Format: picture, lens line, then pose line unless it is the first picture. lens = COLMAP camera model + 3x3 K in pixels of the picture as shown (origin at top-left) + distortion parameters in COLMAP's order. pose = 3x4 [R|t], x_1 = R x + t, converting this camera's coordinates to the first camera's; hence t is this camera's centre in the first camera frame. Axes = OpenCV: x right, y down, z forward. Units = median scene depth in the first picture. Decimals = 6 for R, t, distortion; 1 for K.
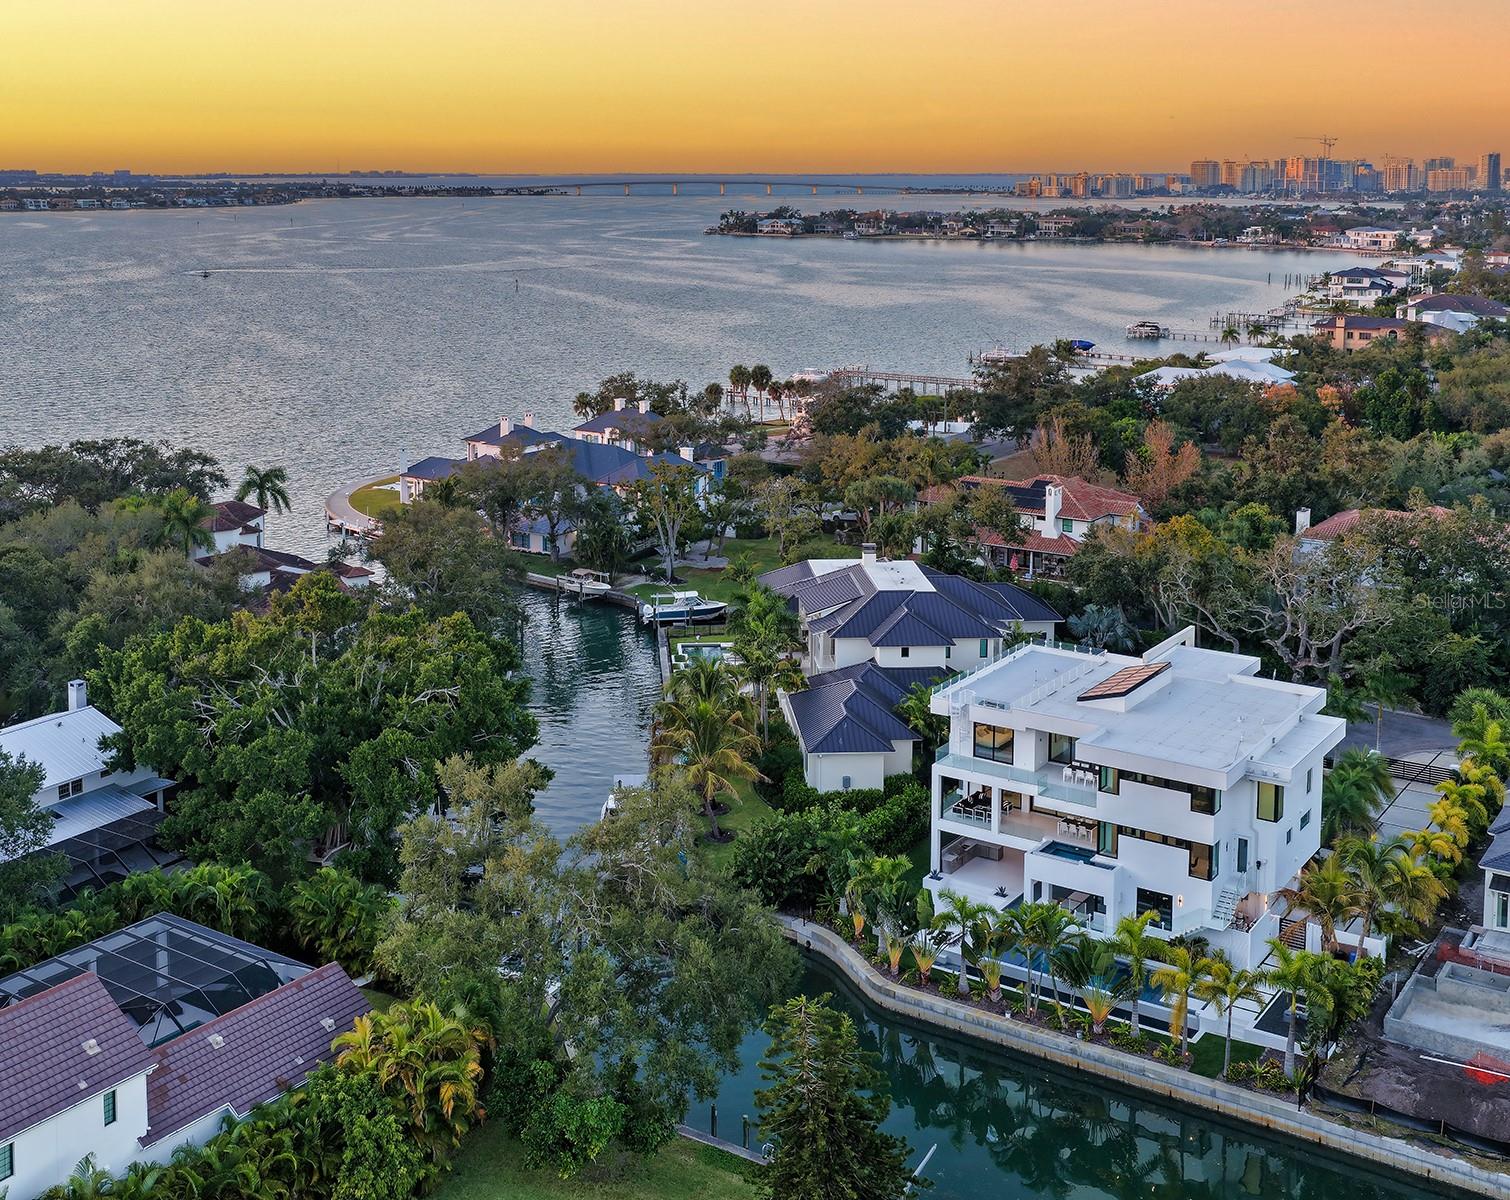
lens RADIAL K [[1734.3, 0, 704.7], [0, 1734.3, 394.6], [0, 0, 1]] dist [0.005613, -0.005228]
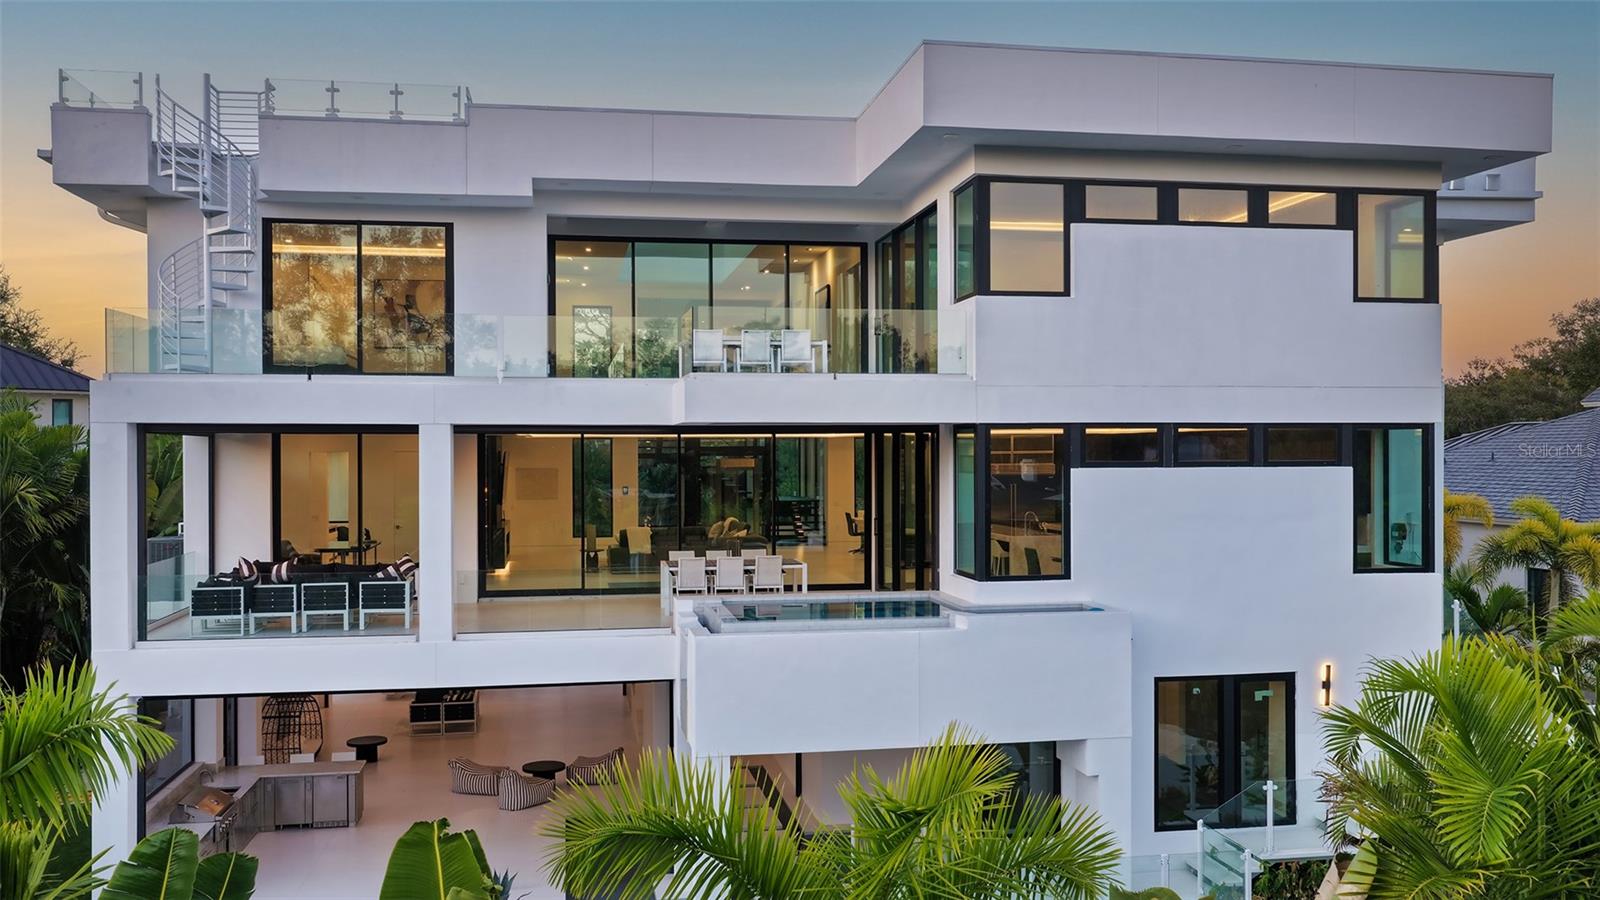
lens RADIAL K [[1320.3, 0, 795.9], [0, 1320.3, 464.6], [0, 0, 1]] dist [-0.001226, 0.016877]
pose [[0.704367, -0.003903, 0.709826, 0.086784], [0.091939, 0.992063, -0.085778, 0.268402], [-0.703857, 0.125680, 0.699135, 0.913282]]
